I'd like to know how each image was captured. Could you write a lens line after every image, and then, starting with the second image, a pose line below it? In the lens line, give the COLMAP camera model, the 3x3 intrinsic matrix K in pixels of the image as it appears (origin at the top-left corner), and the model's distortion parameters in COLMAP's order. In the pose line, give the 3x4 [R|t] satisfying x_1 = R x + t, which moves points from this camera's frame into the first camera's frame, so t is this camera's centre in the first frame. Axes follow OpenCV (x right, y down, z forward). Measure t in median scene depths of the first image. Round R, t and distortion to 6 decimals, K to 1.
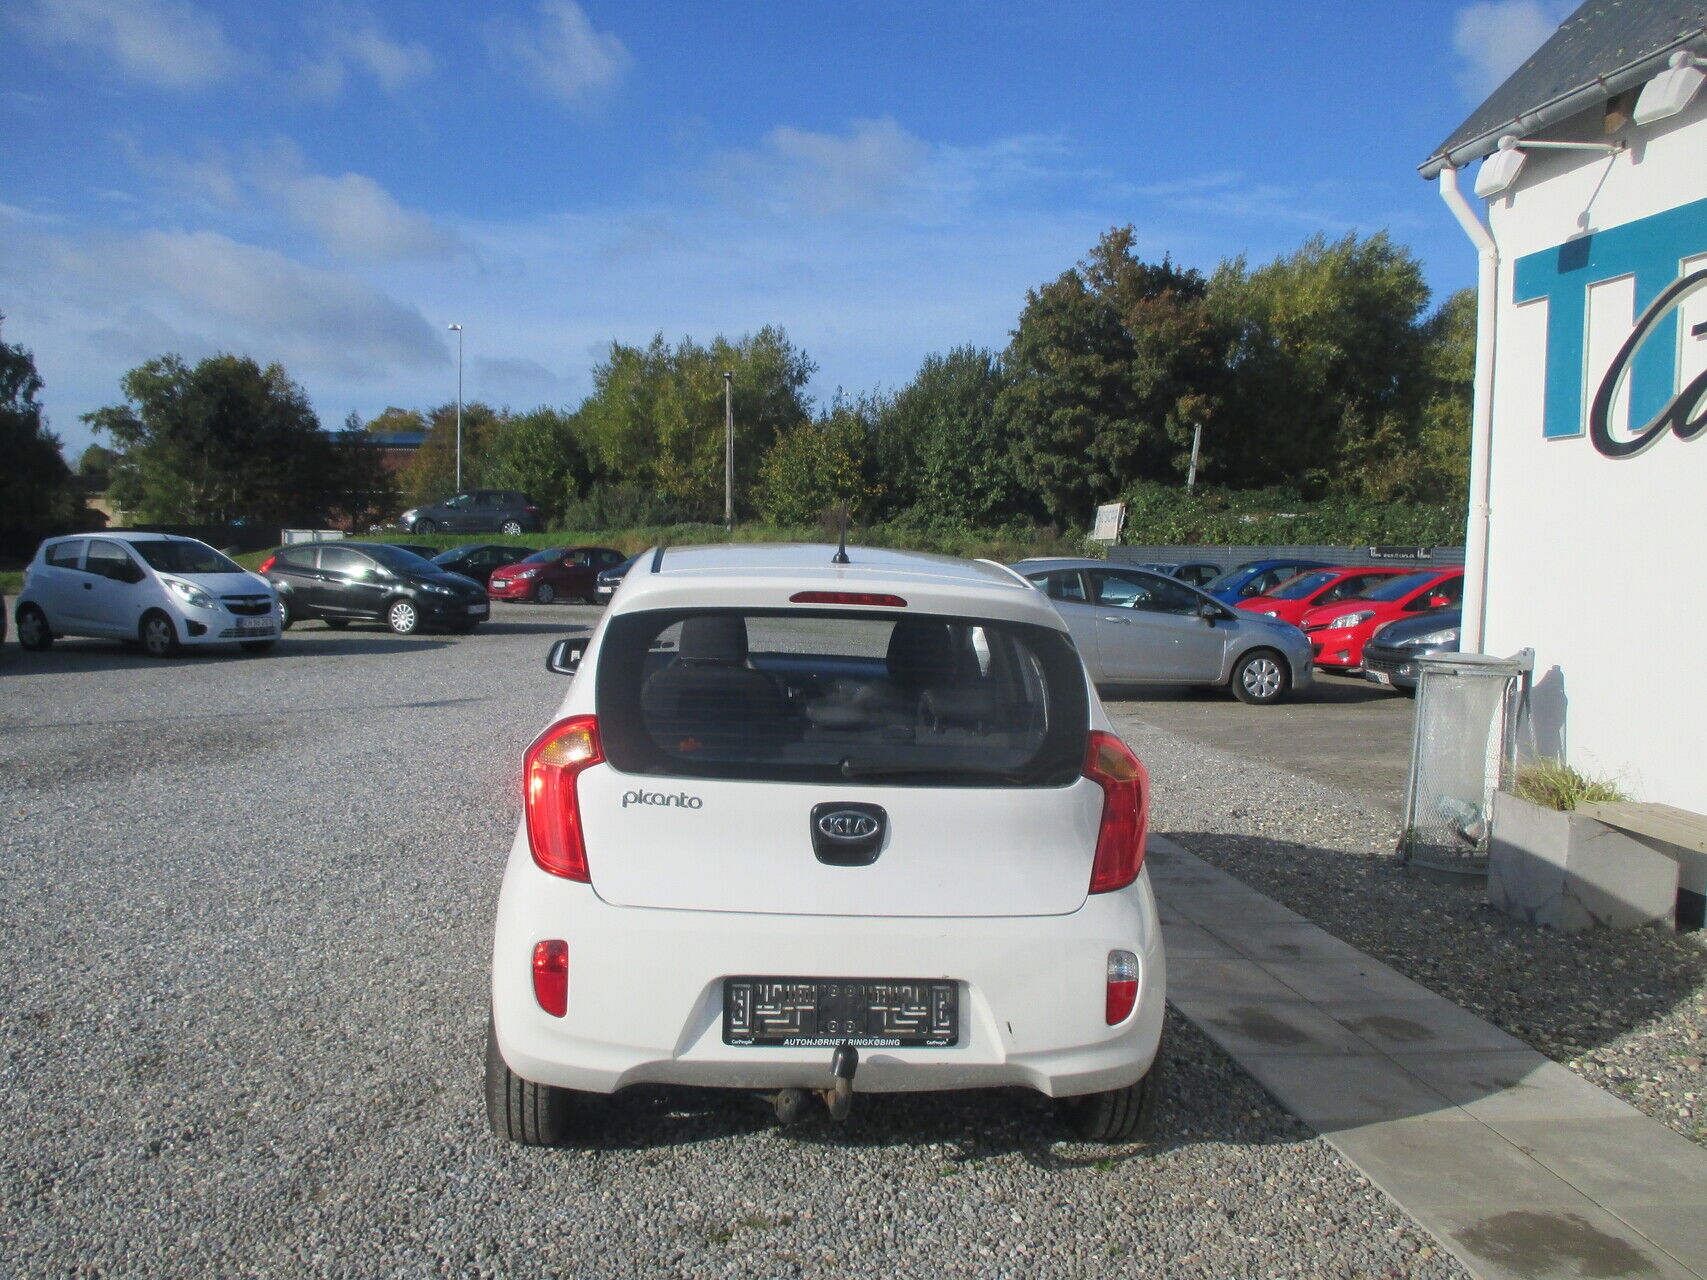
lens RADIAL K [[1458.4, 0, 853.5], [0, 1458.4, 640.0], [0, 0, 1]] dist [-0.007057, -0.002014]
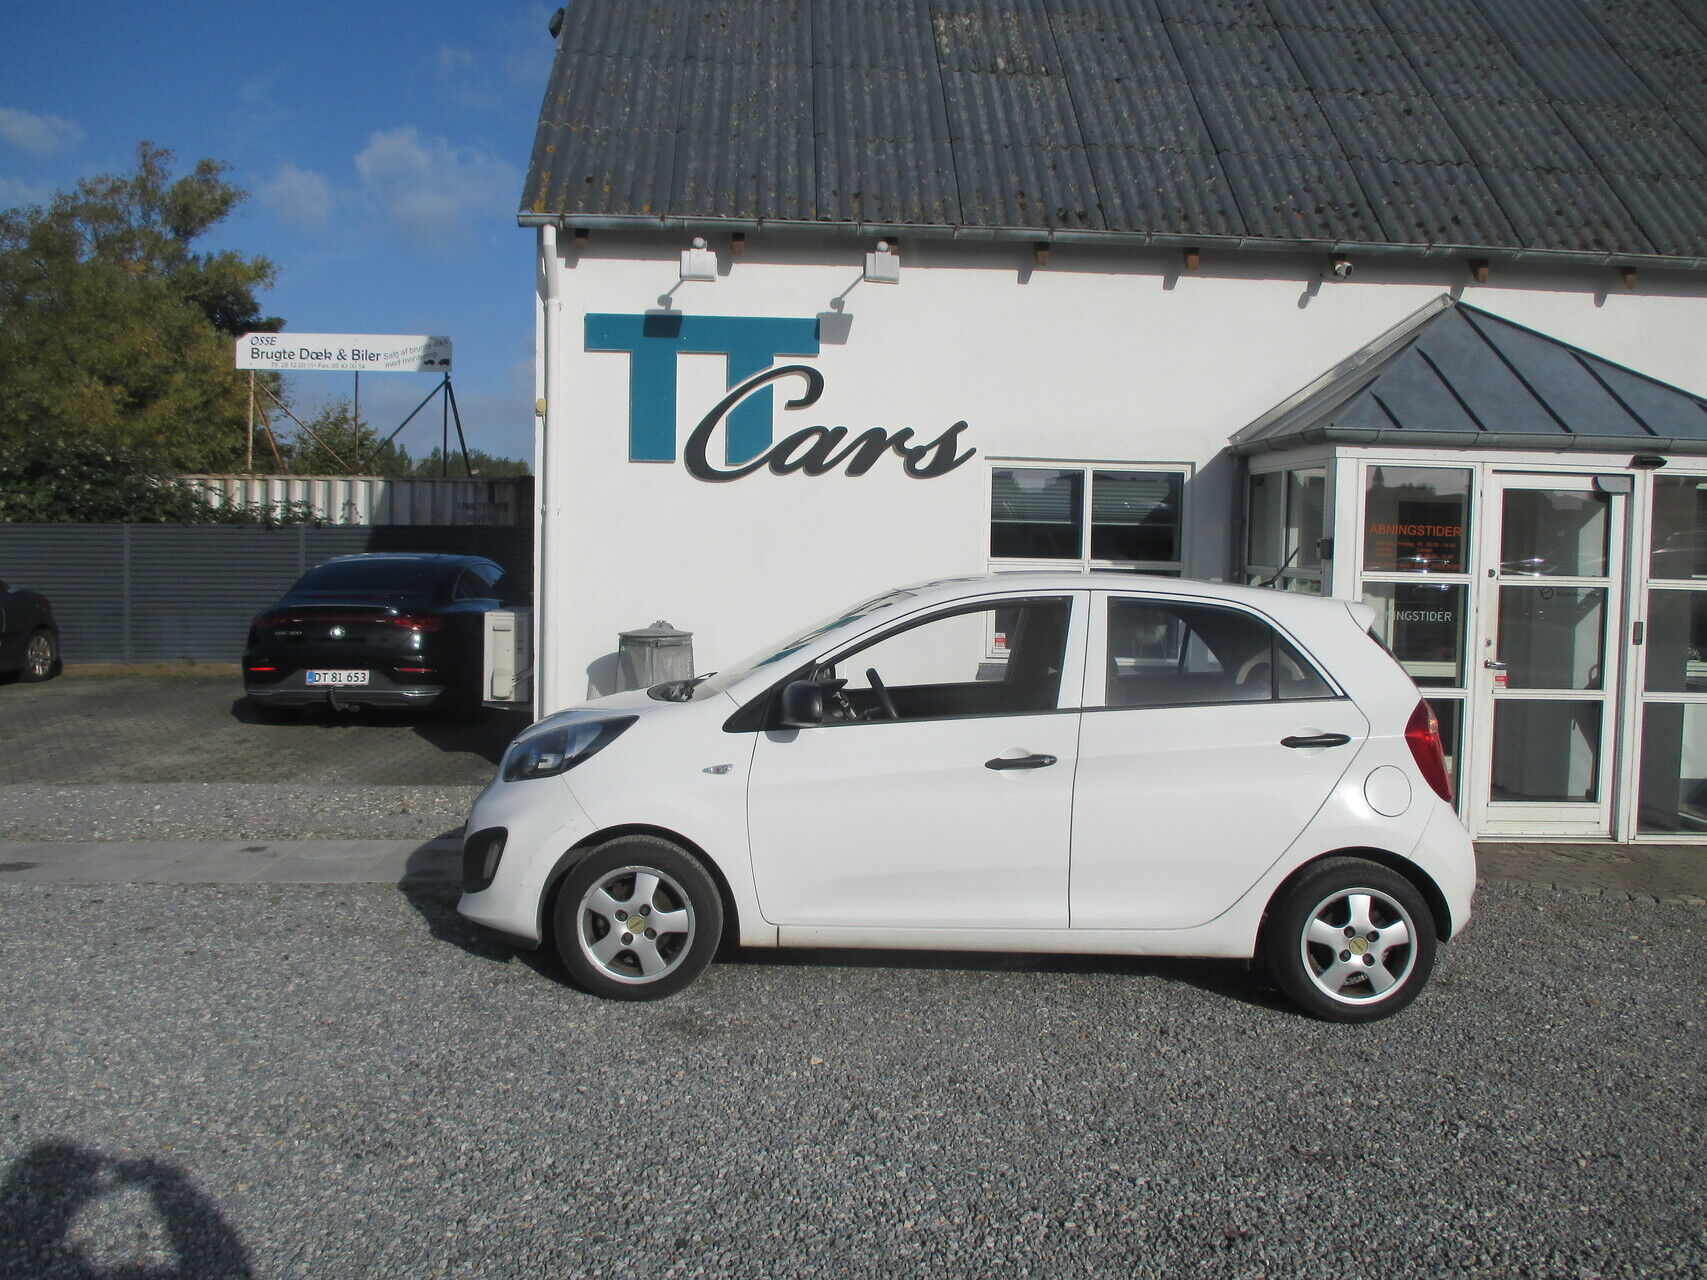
lens RADIAL K [[1458.4, 0, 853.5], [0, 1458.4, 640.0], [0, 0, 1]] dist [-0.007057, -0.002014]
pose [[0.102752, -0.093951, 0.990260, -0.142845], [0.057021, 0.994449, 0.088432, -0.014536], [-0.993071, 0.047379, 0.107539, 0.117682]]
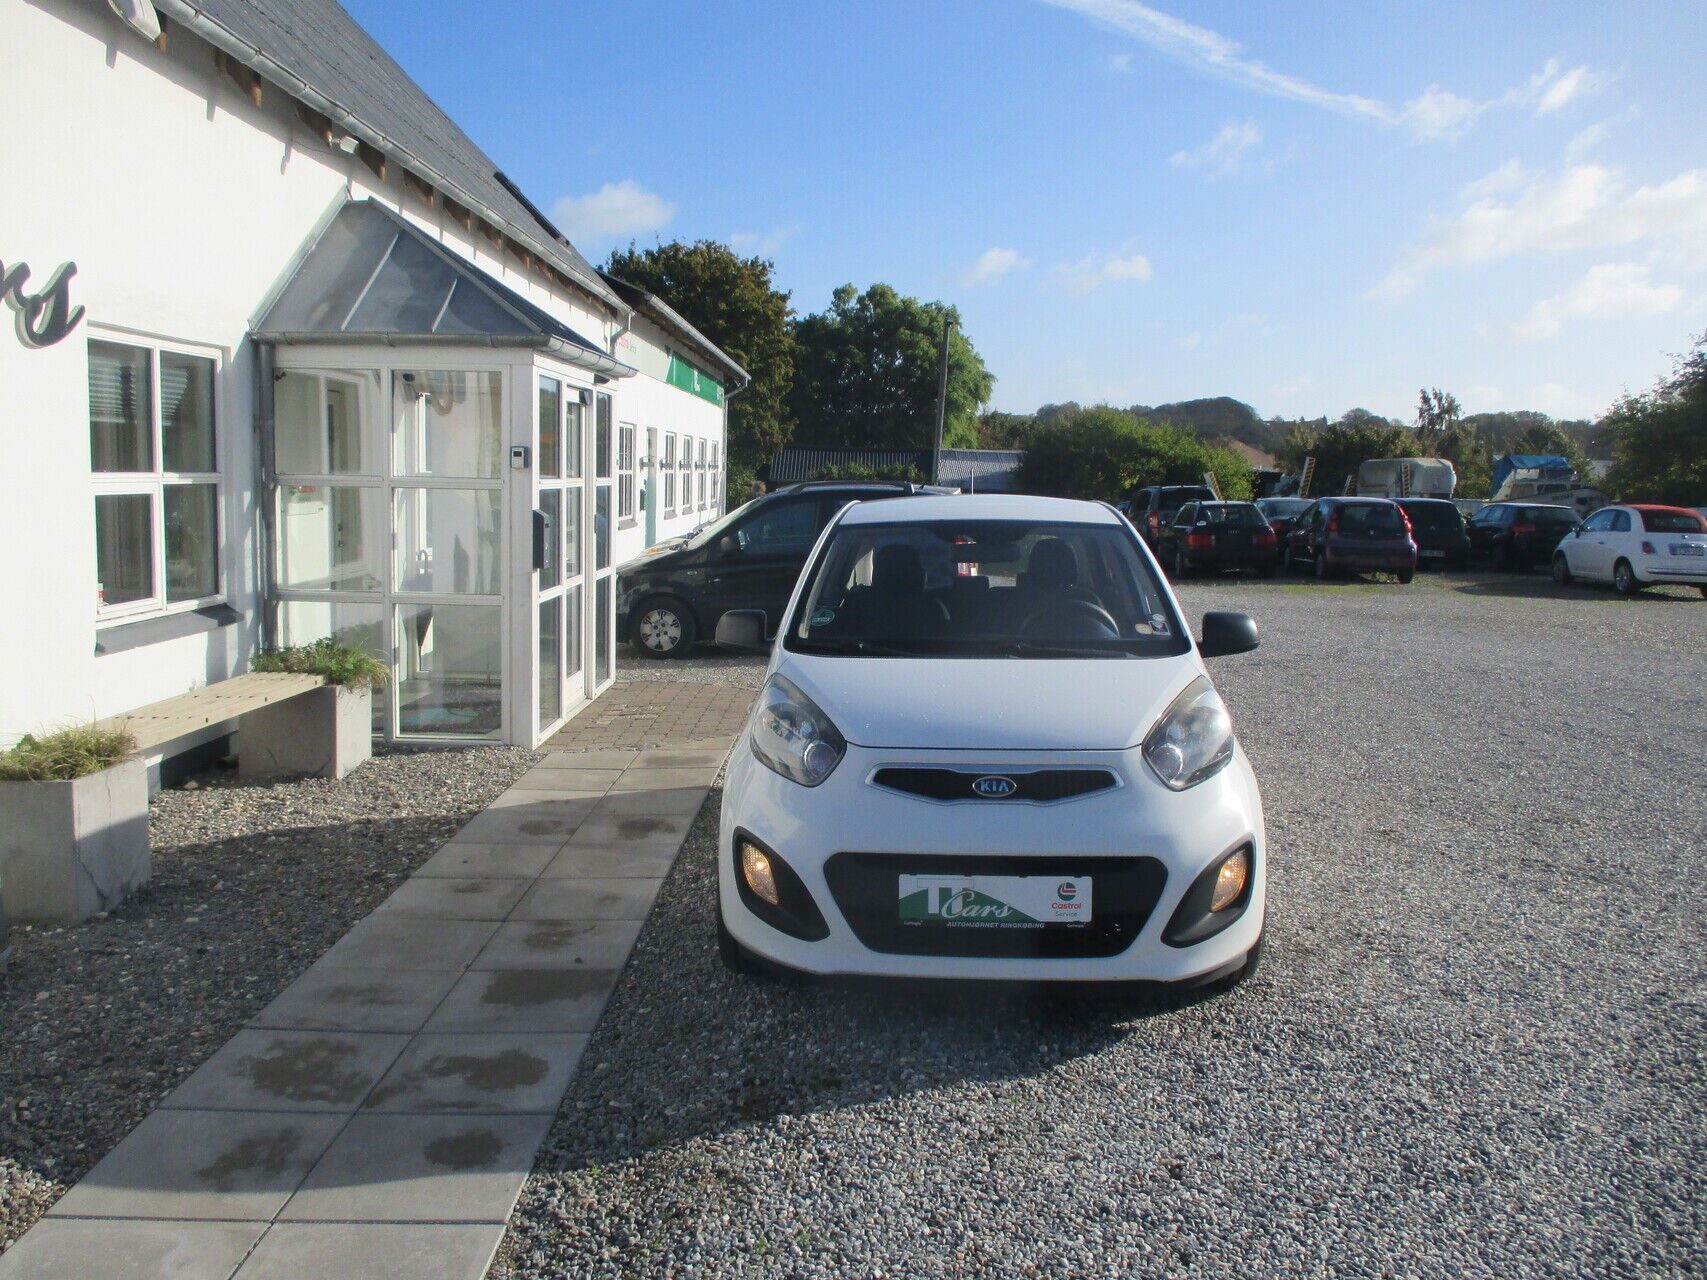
lens RADIAL K [[1458.4, 0, 853.5], [0, 1458.4, 640.0], [0, 0, 1]] dist [-0.007057, -0.002014]
pose [[-0.982743, -0.069572, 0.171394, -0.015847], [-0.034587, 0.979344, 0.199219, -0.022282], [-0.181714, 0.189853, -0.964850, 0.261236]]
